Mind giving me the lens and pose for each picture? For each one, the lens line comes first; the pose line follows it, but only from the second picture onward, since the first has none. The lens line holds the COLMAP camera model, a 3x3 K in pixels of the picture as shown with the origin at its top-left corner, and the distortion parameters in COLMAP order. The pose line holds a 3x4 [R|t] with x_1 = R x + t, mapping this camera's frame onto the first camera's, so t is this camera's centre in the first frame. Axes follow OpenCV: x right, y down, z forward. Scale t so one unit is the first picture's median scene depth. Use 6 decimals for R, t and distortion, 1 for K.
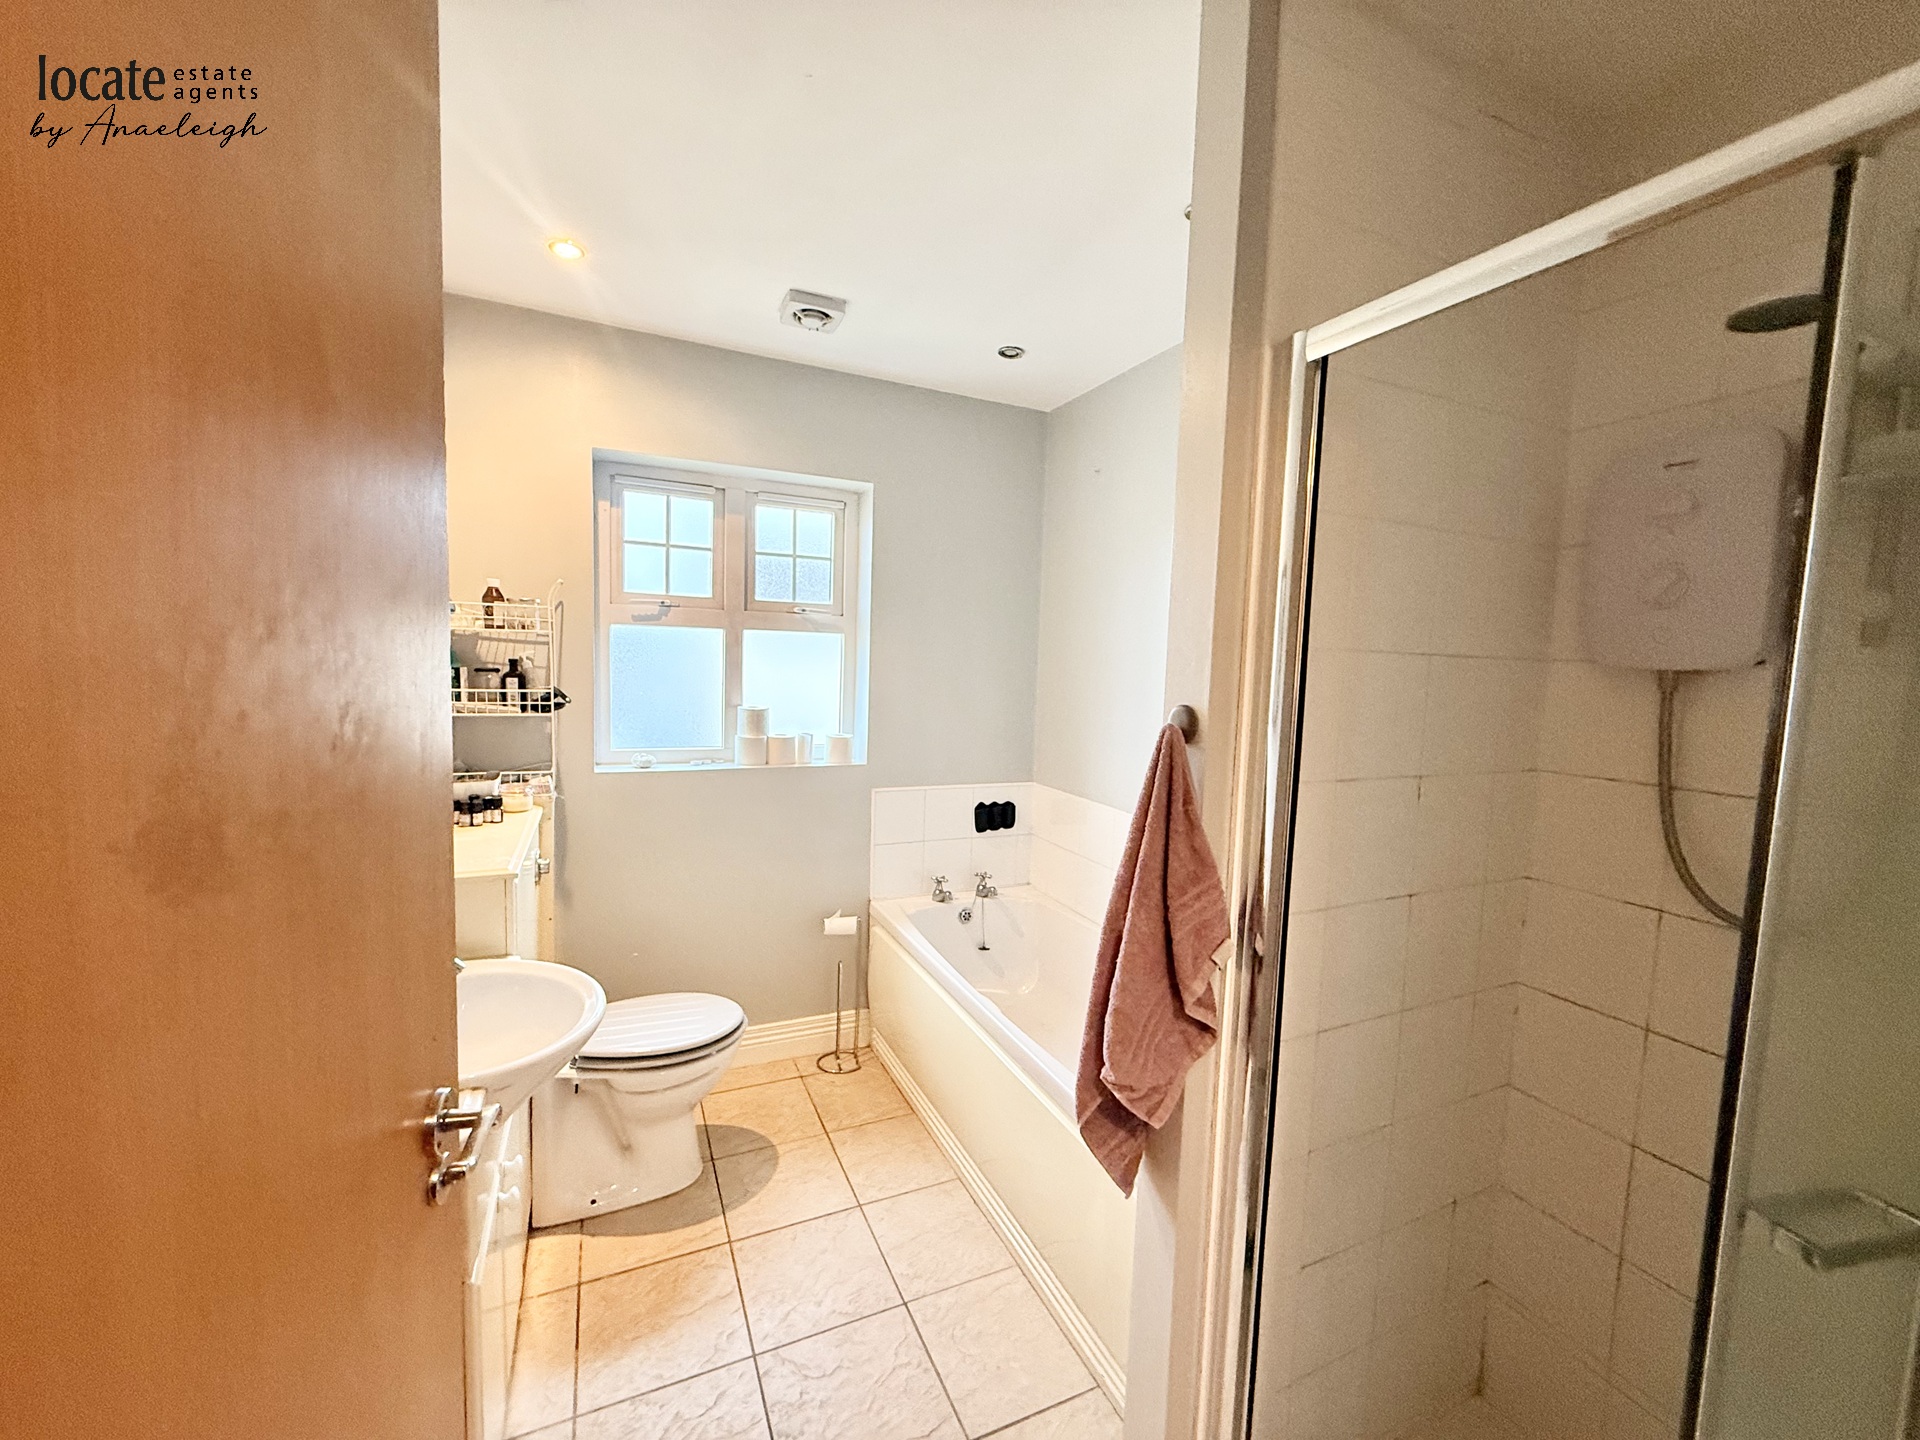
lens RADIAL K [[757.5, 0, 960.7], [0, 757.5, 720.9], [0, 0, 1]] dist [-0.005030, 0.000309]
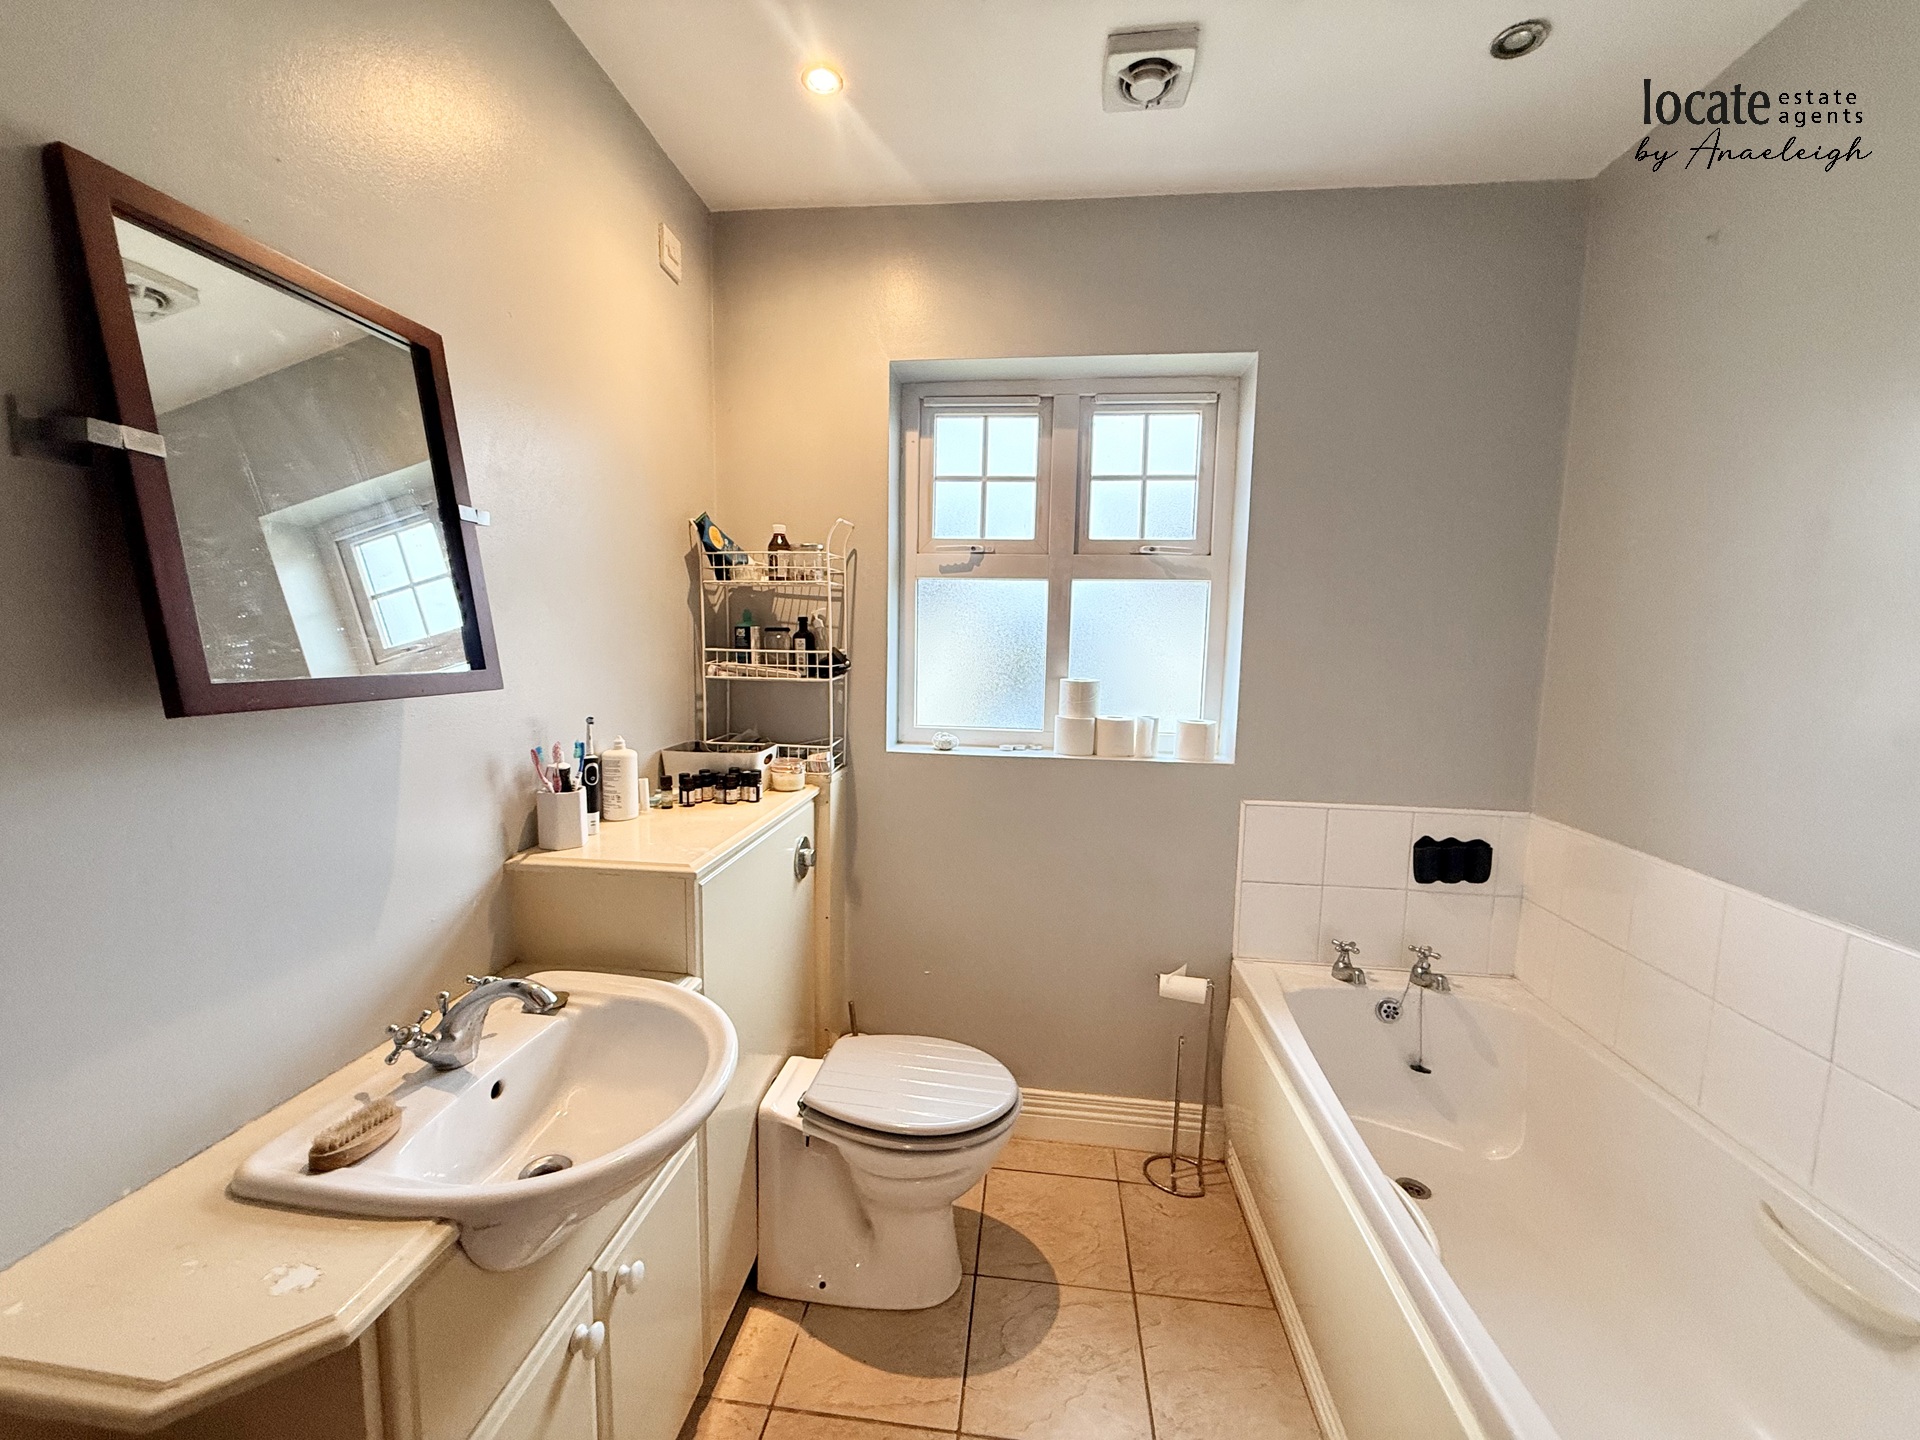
lens RADIAL K [[757.5, 0, 945.0], [0, 757.5, 718.0], [0, 0, 1]] dist [-0.005030, 0.000309]
pose [[0.848327, 0.038956, -0.528037, 0.017334], [-0.034045, 0.999239, 0.019024, 0.011439], [0.528377, 0.001838, 0.849008, 0.279651]]
